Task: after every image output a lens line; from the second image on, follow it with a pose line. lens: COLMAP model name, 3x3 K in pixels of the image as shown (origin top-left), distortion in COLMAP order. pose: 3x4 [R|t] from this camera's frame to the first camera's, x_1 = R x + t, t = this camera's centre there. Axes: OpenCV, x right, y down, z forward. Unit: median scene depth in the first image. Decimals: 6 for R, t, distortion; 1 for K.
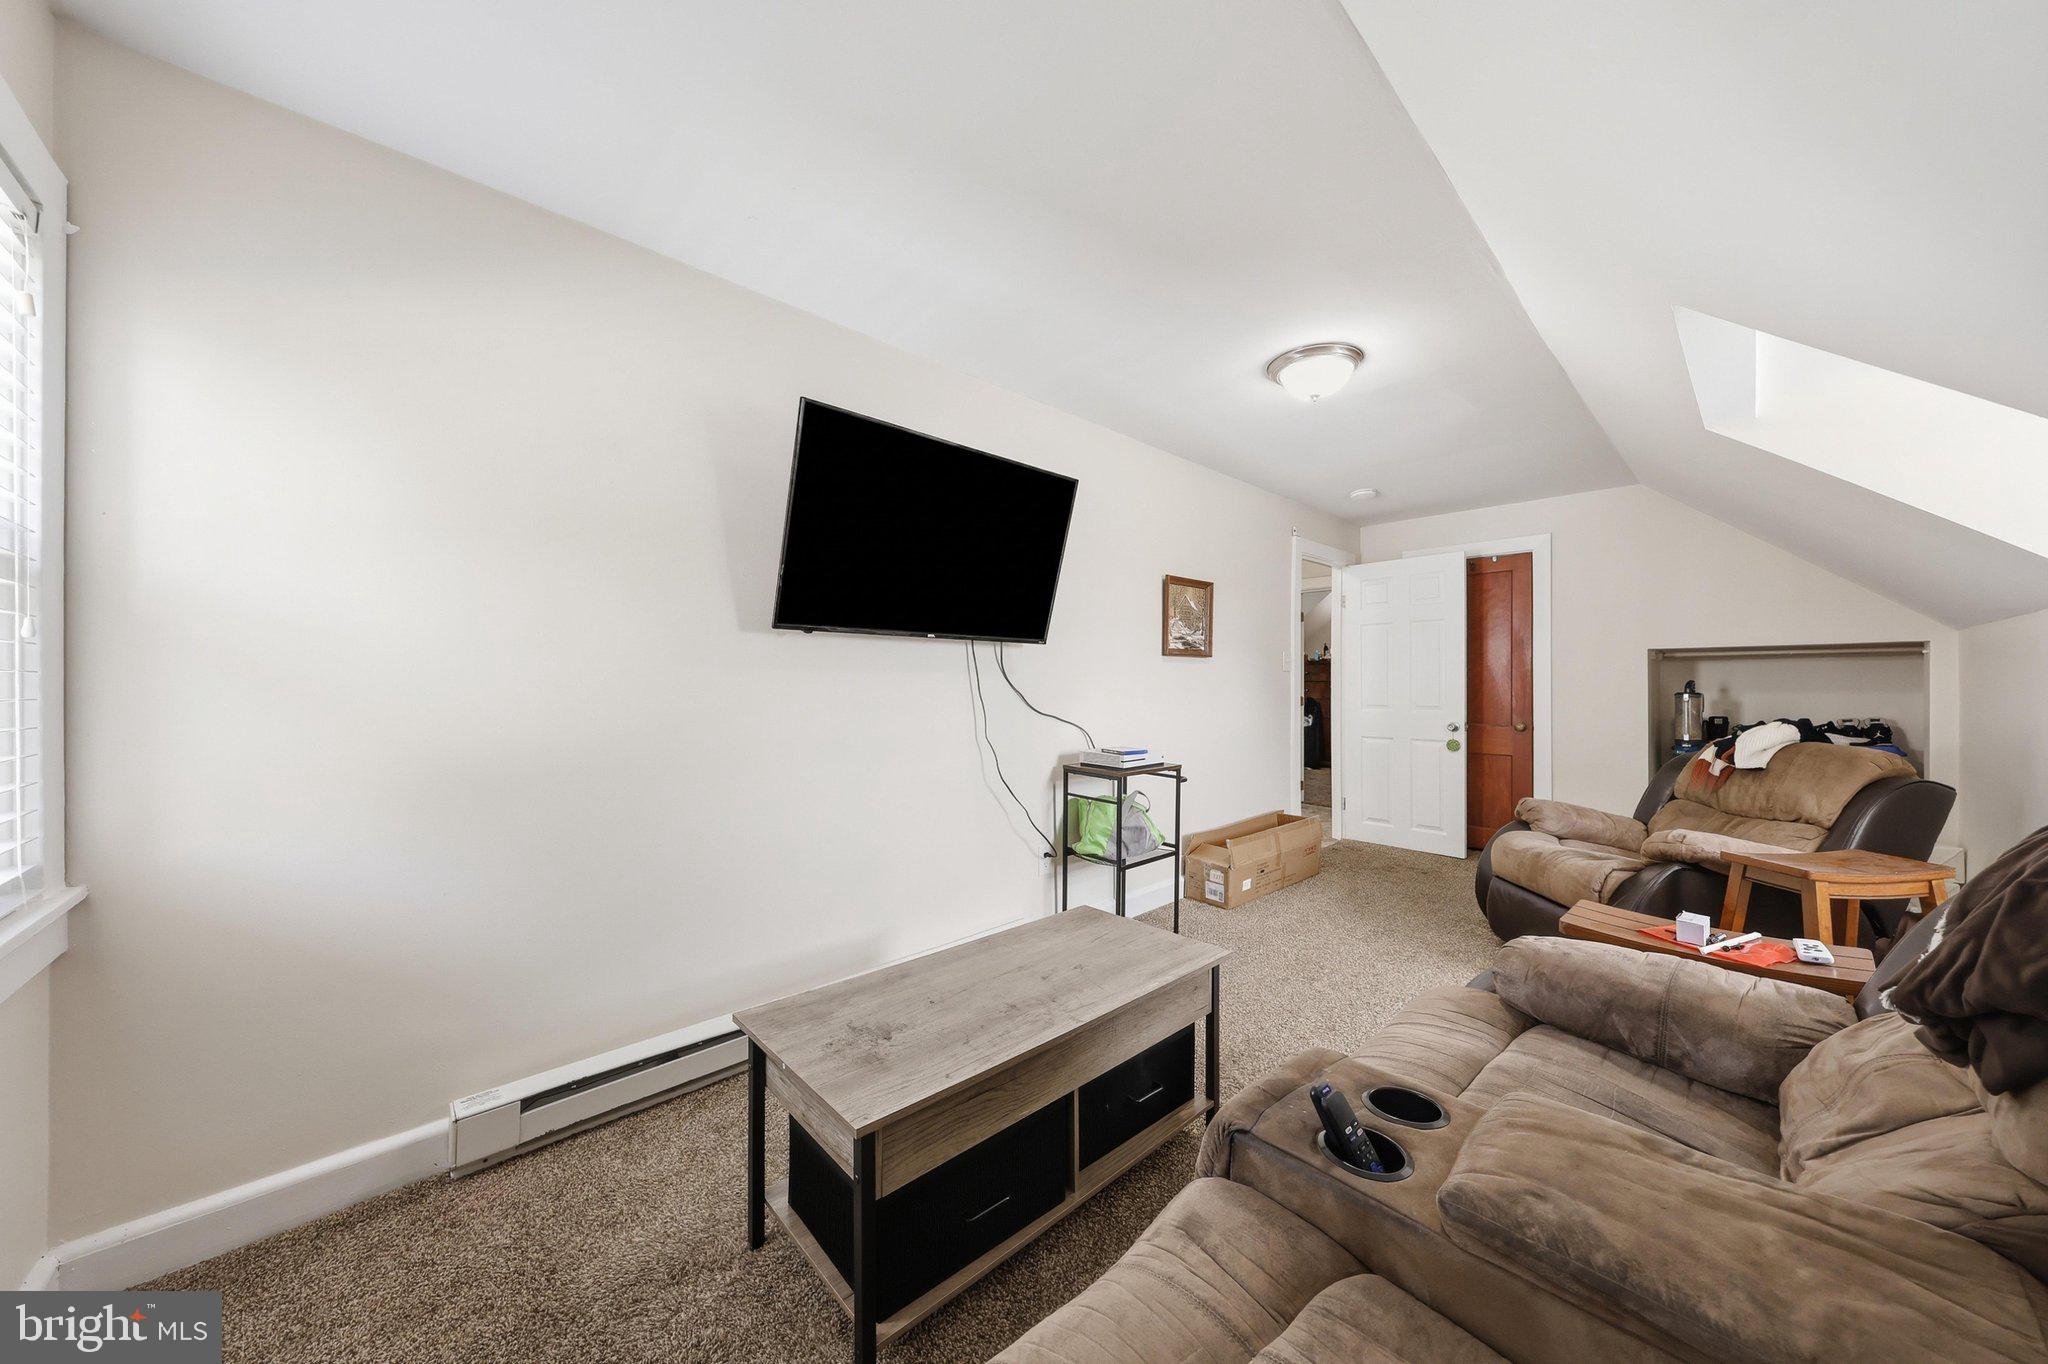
lens RADIAL K [[715.6, 0, 1021.6], [0, 715.6, 679.9], [0, 0, 1]] dist [0.005959, 0.000000]
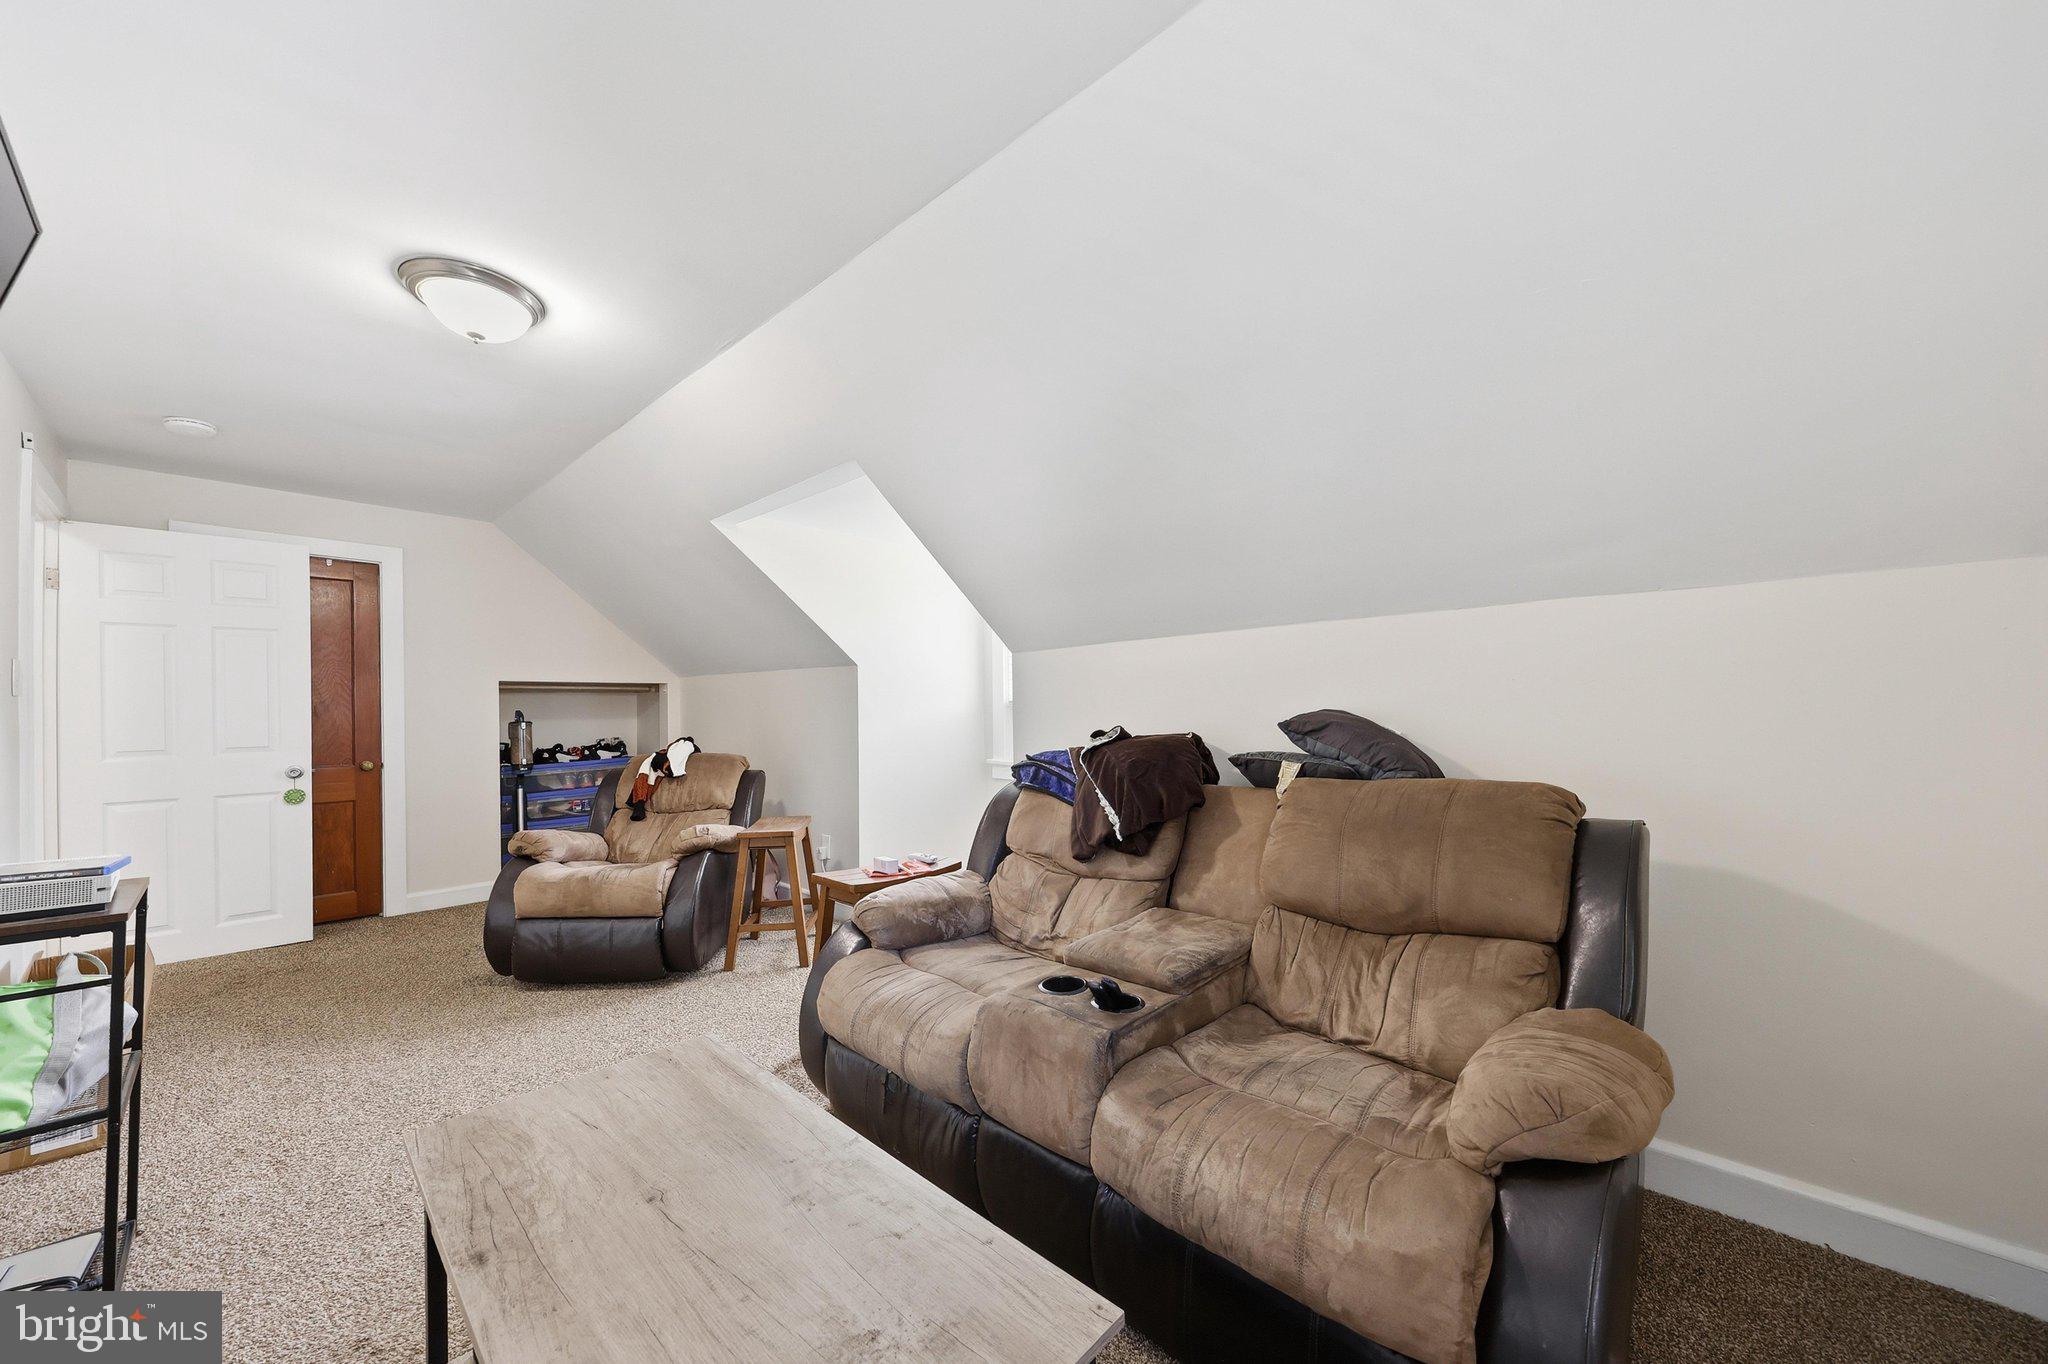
lens RADIAL K [[715.6, 0, 1038.4], [0, 715.6, 710.7], [0, 0, 1]] dist [0.005959, 0.000000]
pose [[-0.084500, -0.002008, 0.996421, -0.288265], [0.002846, 0.999993, 0.002257, 0.000682], [-0.996419, 0.003027, -0.084493, 0.343289]]
